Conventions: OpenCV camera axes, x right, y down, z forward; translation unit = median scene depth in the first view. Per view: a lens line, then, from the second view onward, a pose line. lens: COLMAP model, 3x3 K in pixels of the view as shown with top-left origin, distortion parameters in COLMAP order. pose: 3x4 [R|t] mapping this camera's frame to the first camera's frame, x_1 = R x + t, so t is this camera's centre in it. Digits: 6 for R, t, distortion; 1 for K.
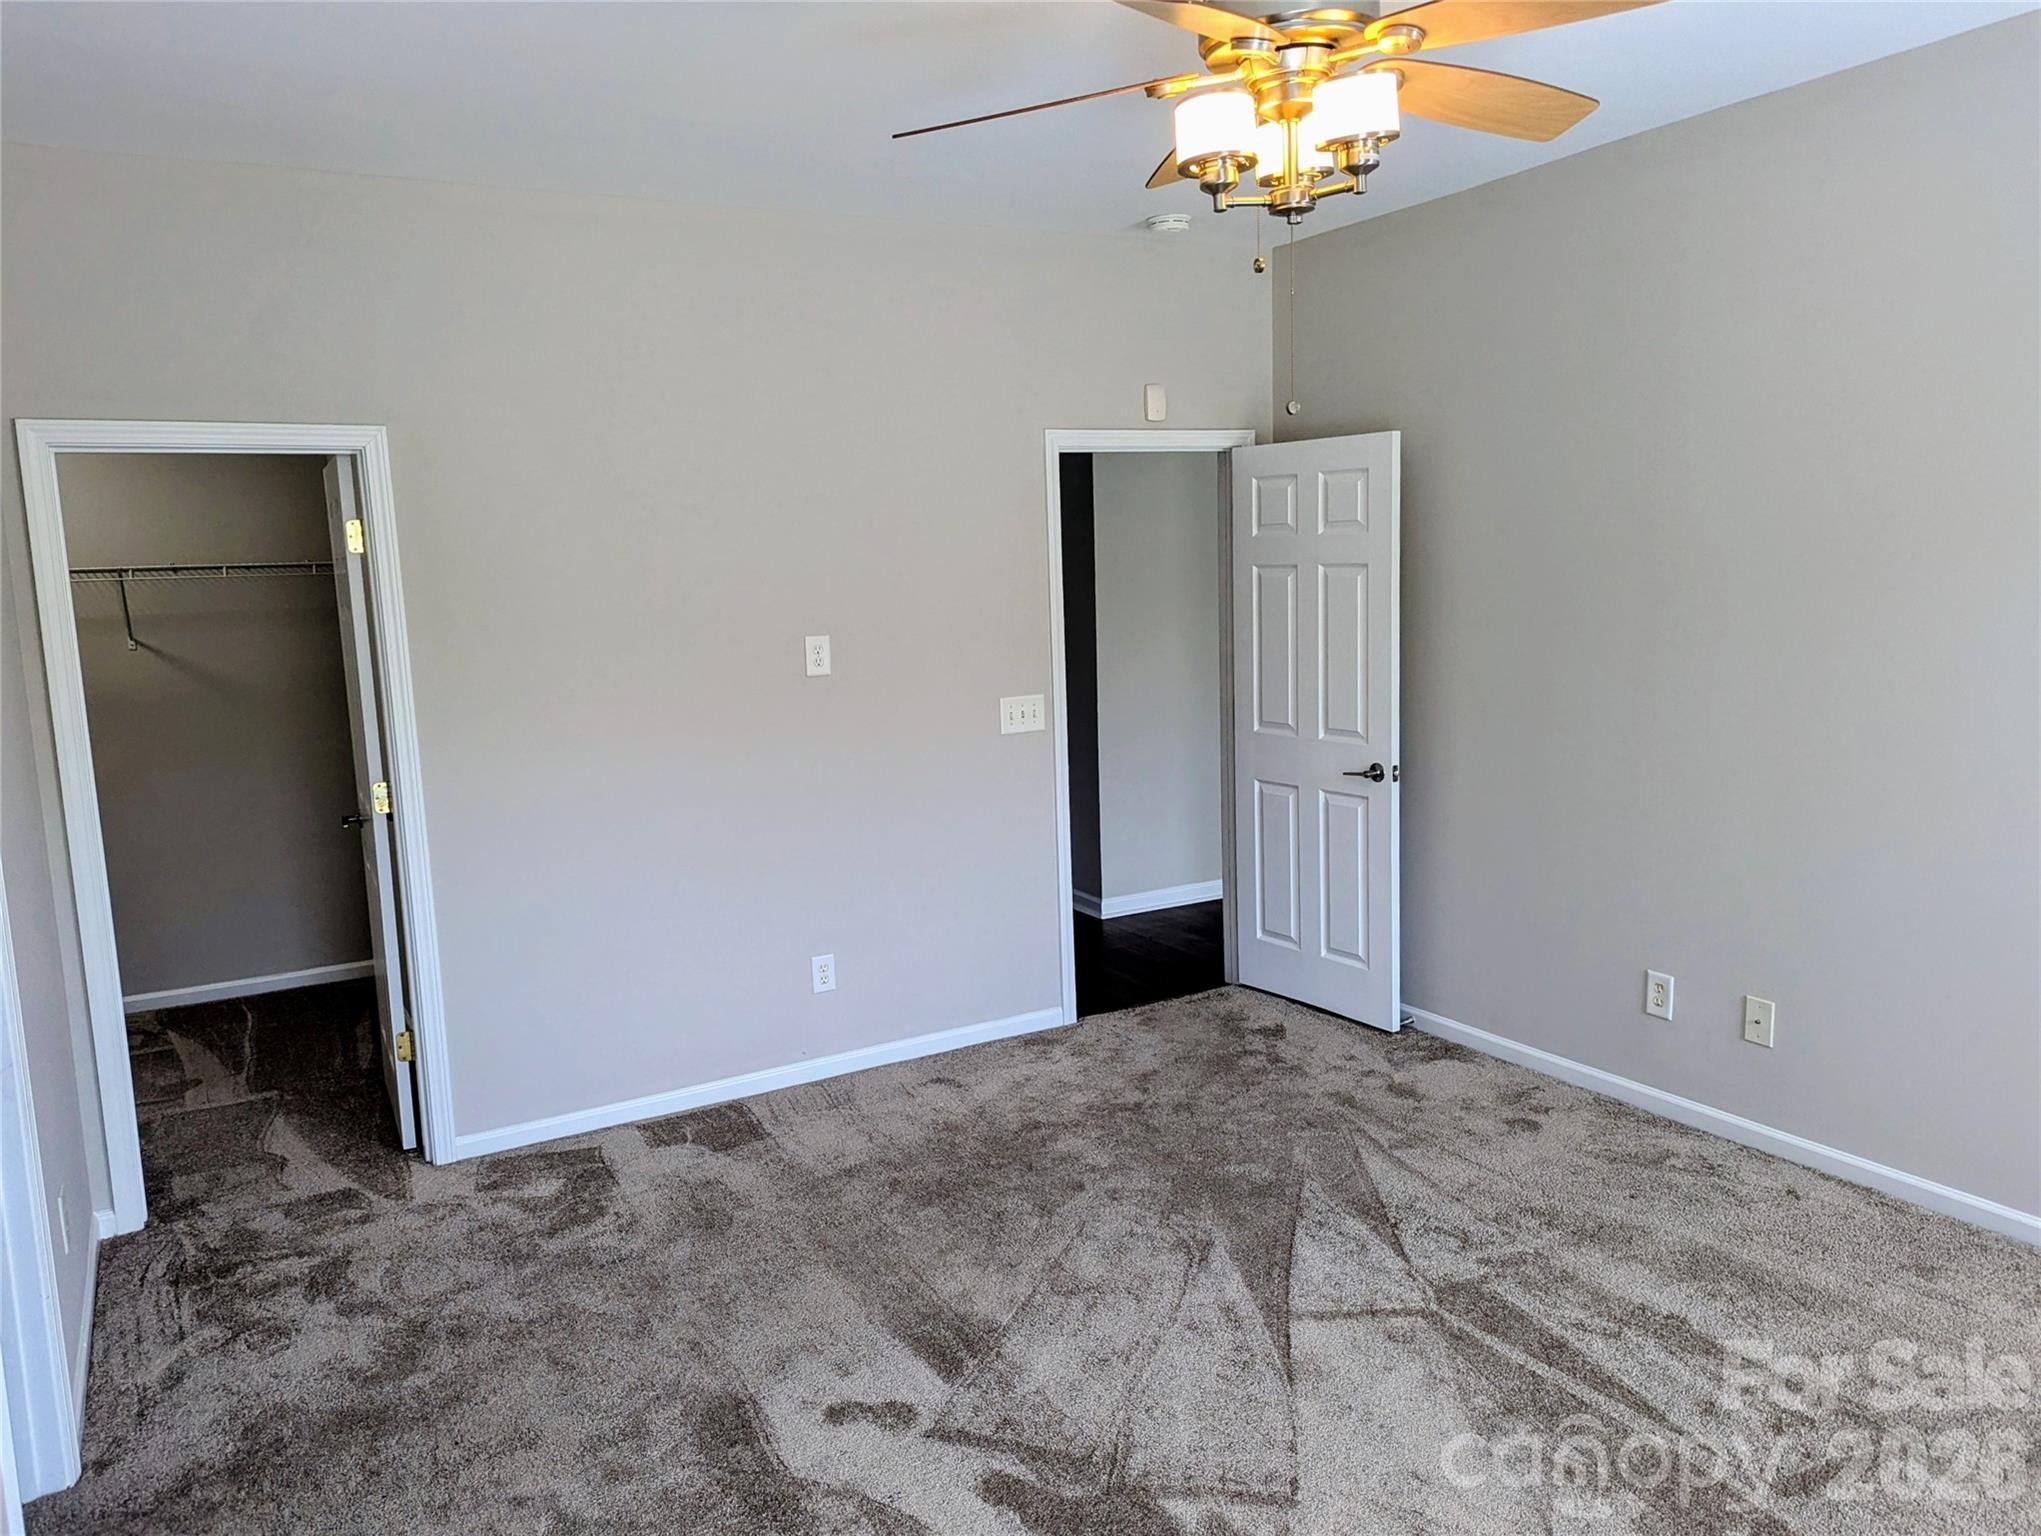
lens RADIAL K [[1456.2, 0, 1034.6], [0, 1456.2, 769.1], [0, 0, 1]] dist [0.060837, -0.049800]
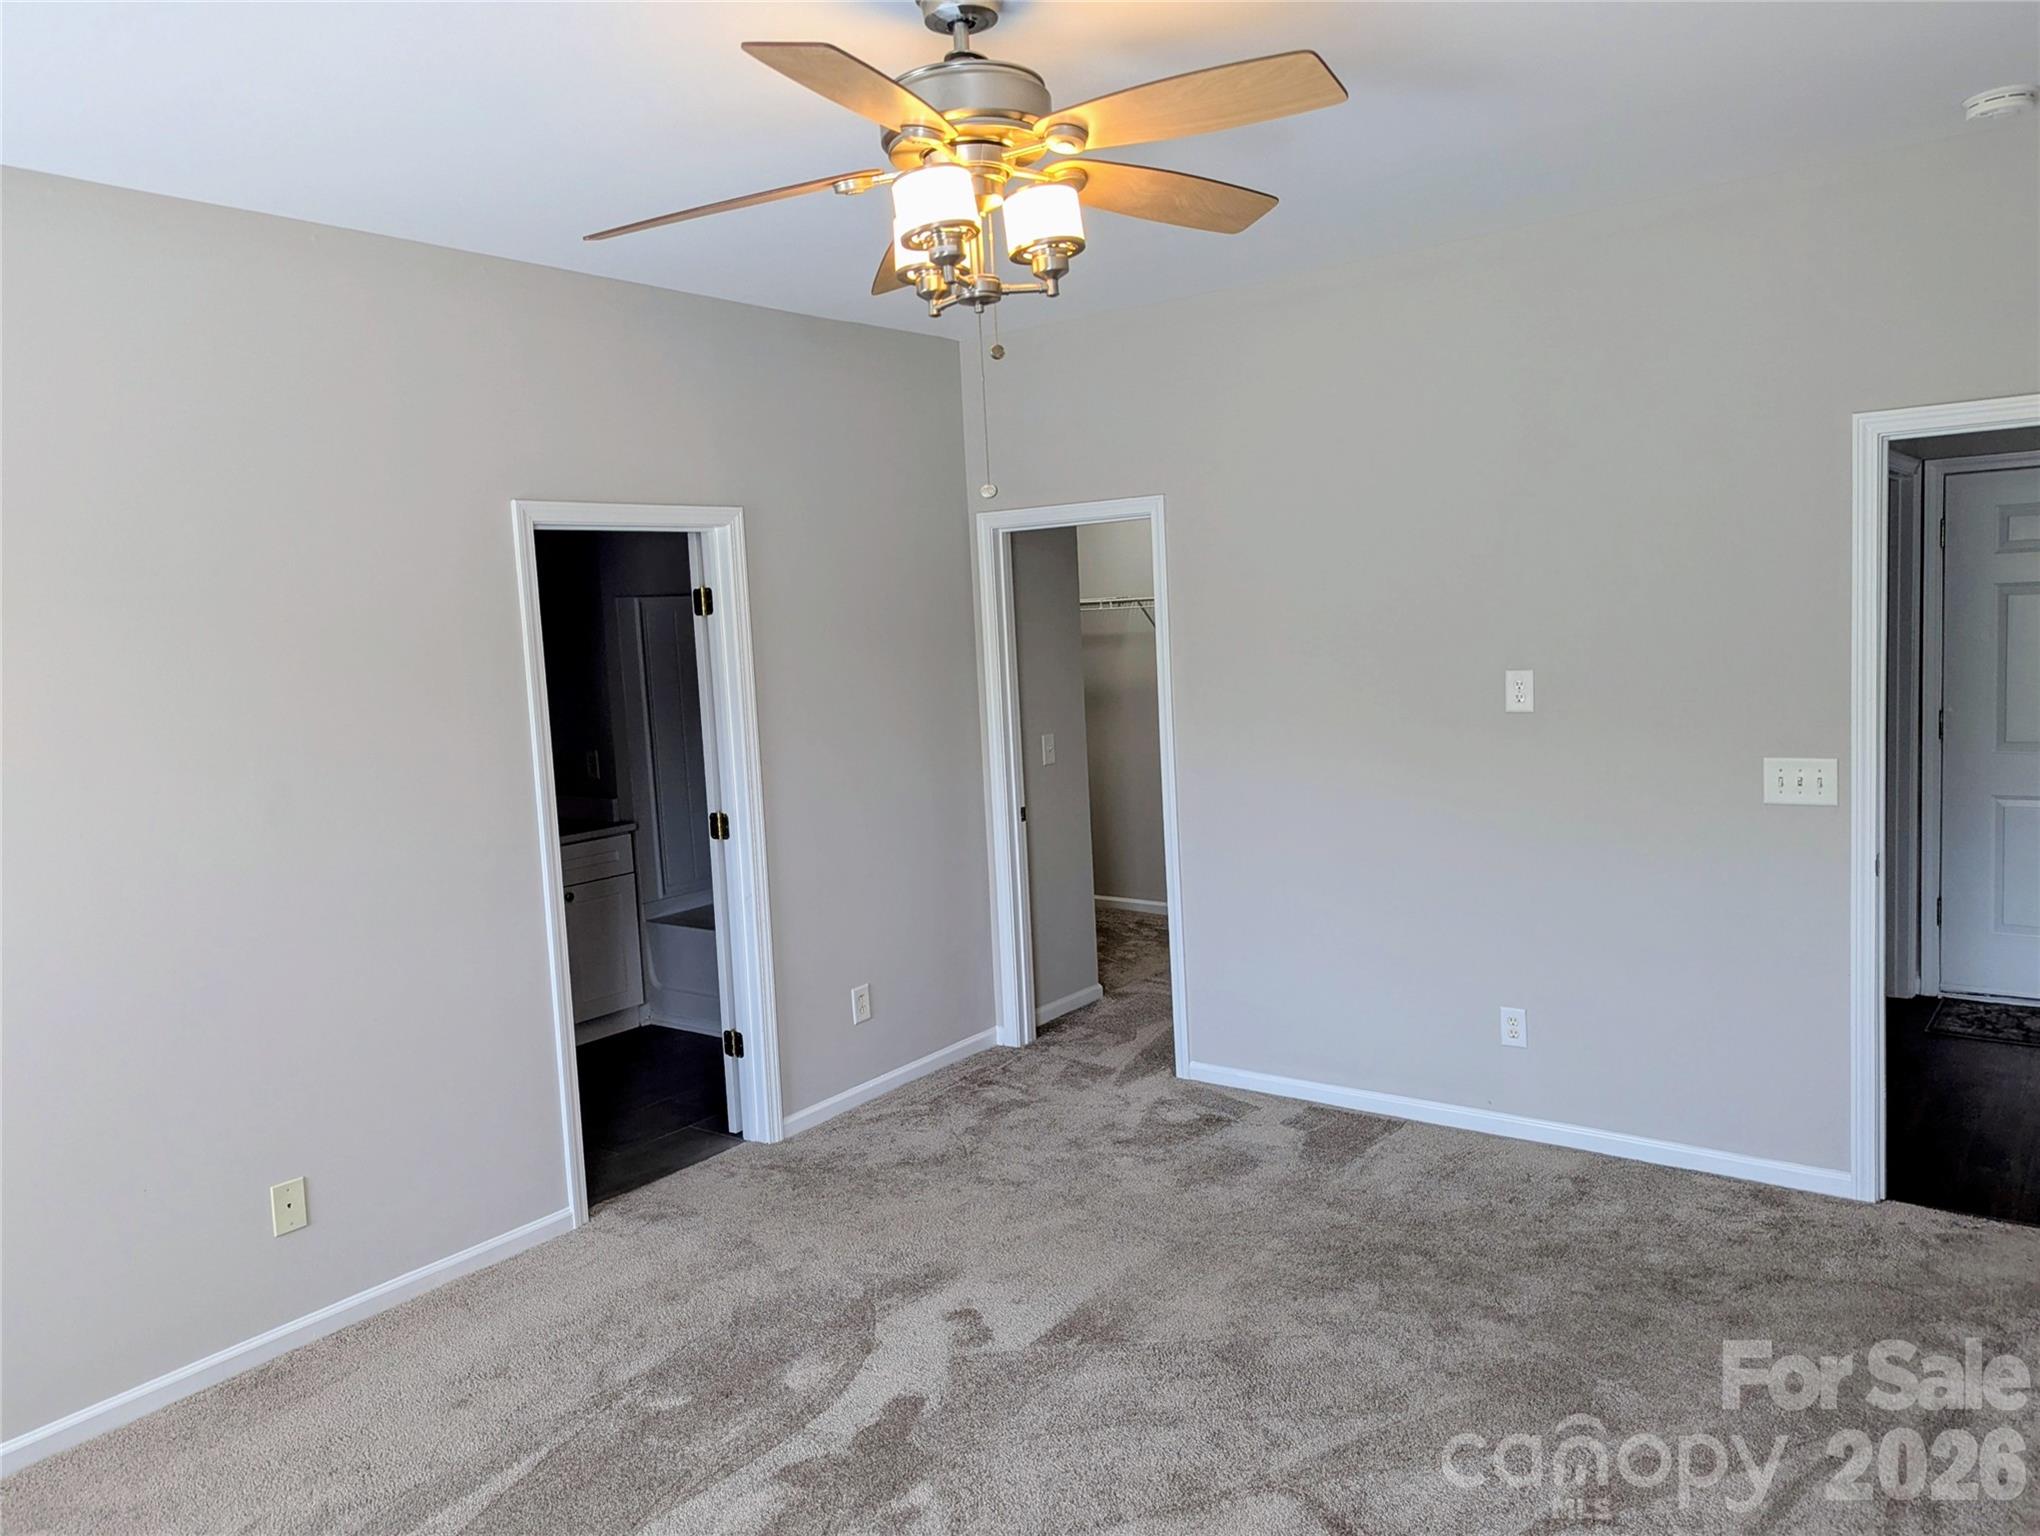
lens RADIAL K [[1446.0, 0, 1036.3], [0, 1446.0, 763.9], [0, 0, 1]] dist [0.059738, -0.054398]
pose [[0.408329, 0.107591, -0.906472, 0.653378], [-0.102524, 0.992152, 0.071578, -0.074643], [0.907059, 0.063707, 0.416155, 0.366250]]
